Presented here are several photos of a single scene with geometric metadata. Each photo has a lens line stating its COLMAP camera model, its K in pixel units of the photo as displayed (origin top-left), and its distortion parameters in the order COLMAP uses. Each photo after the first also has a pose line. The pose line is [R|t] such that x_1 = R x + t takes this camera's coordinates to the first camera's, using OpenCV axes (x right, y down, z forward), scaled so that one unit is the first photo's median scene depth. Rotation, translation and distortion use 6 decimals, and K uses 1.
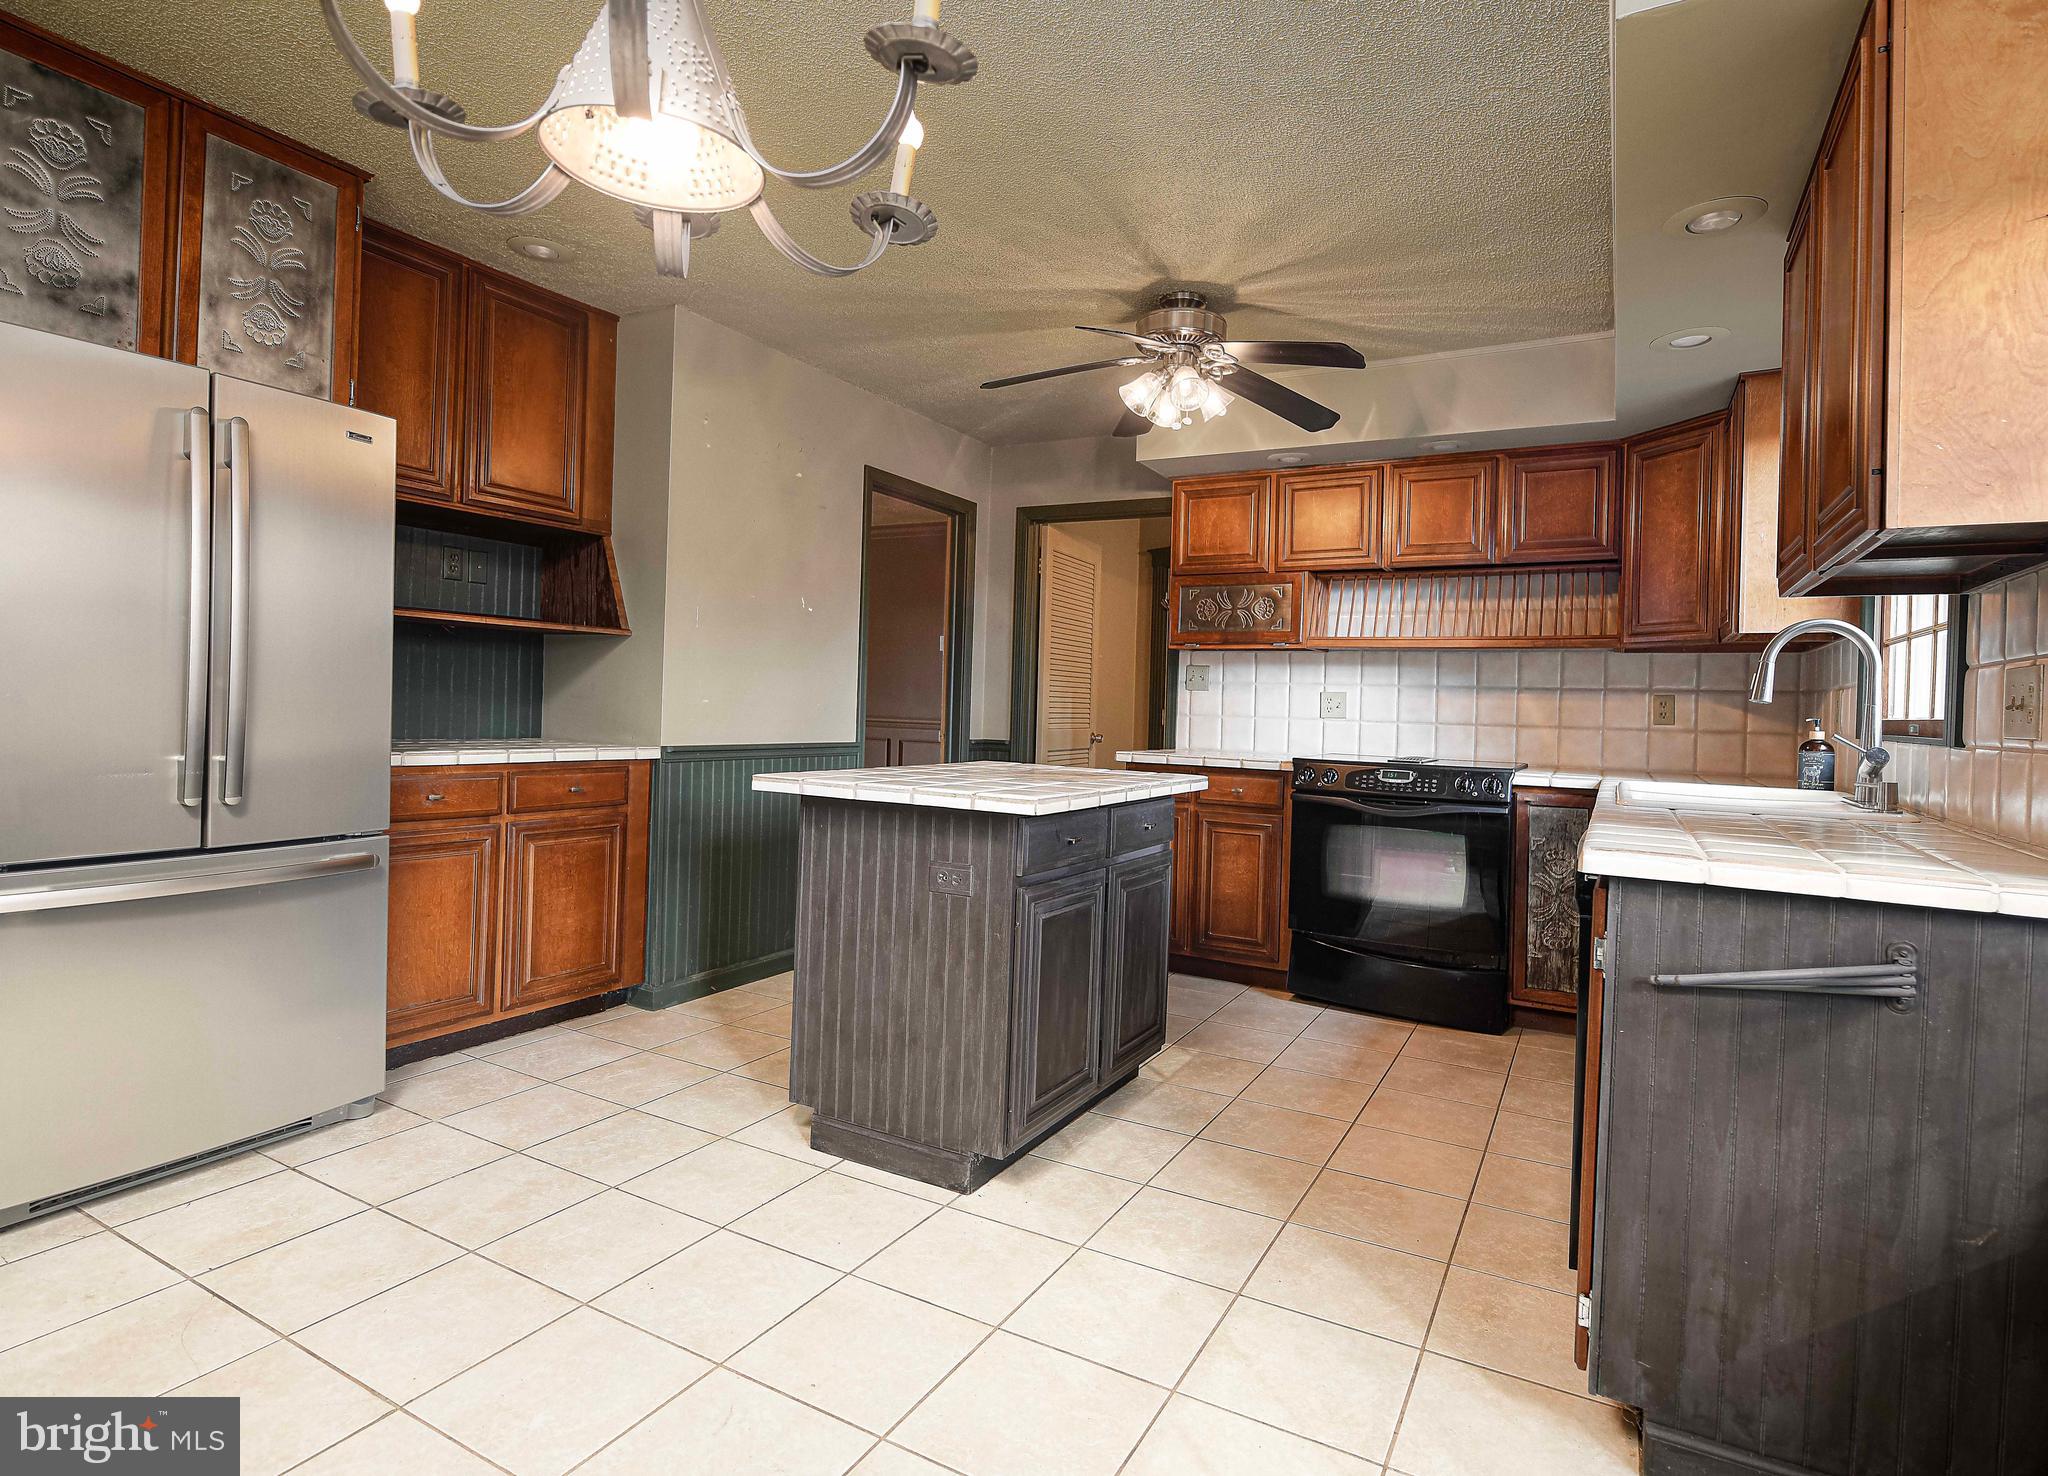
lens RADIAL K [[1065.0, 0, 1023.5], [0, 1065.0, 740.6], [0, 0, 1]] dist [-0.001669, -0.000781]
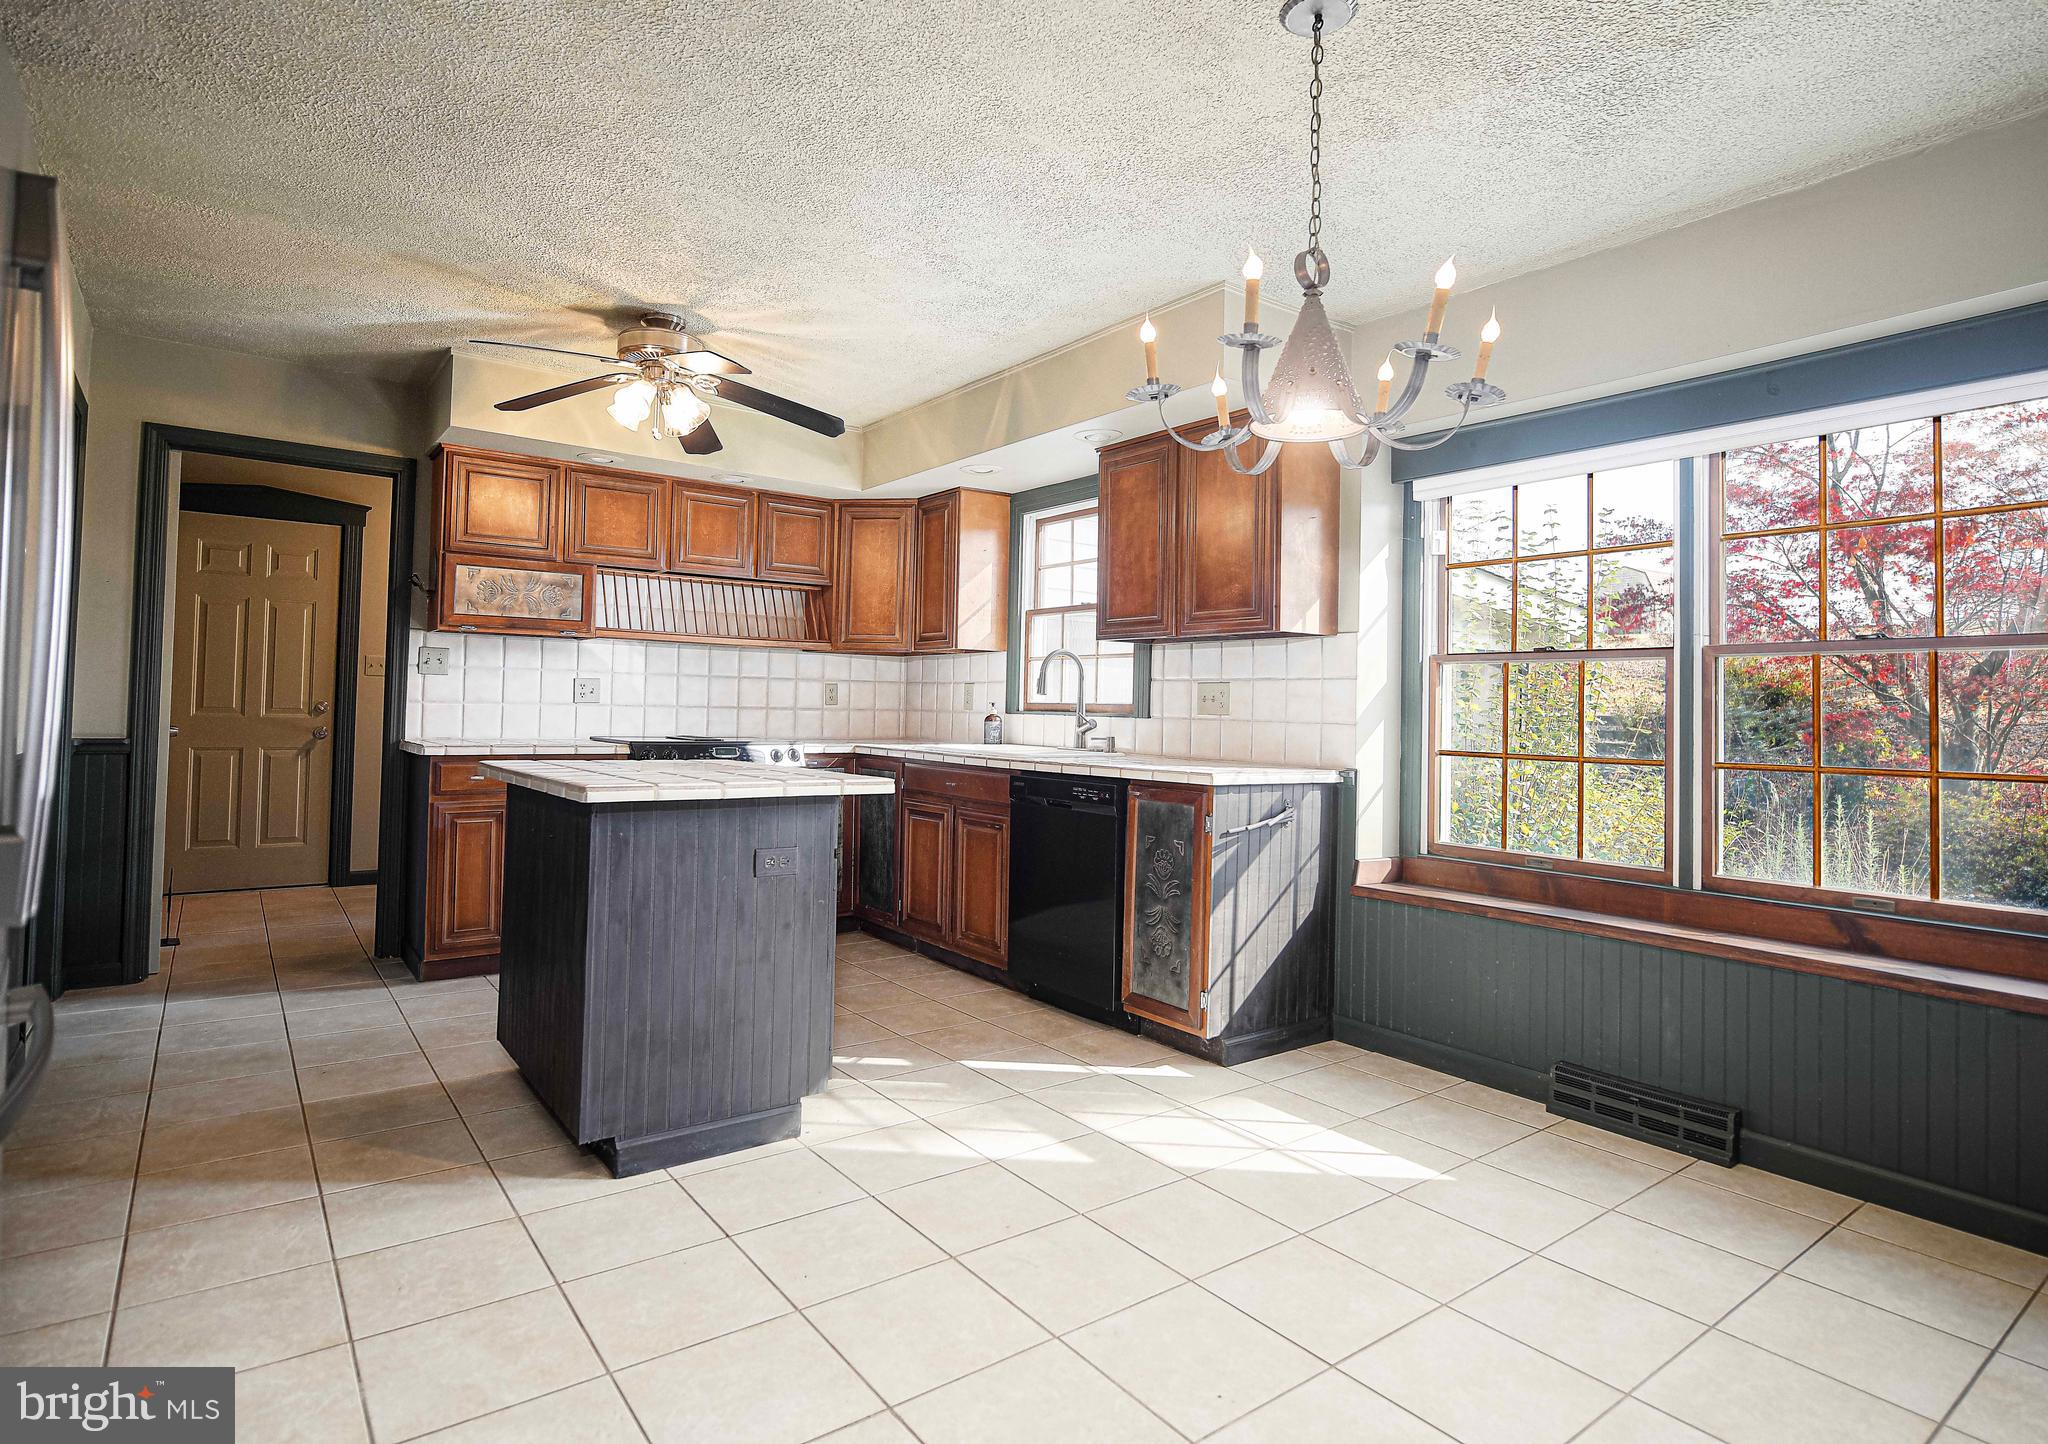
lens RADIAL K [[1069.9, 0, 1037.0], [0, 1069.9, 714.0], [0, 0, 1]] dist [-0.005944, -0.001293]
pose [[0.407223, -0.025630, 0.912969, -0.741886], [0.023041, 0.999576, 0.017784, -0.027603], [-0.913038, 0.013794, 0.407641, 0.229552]]
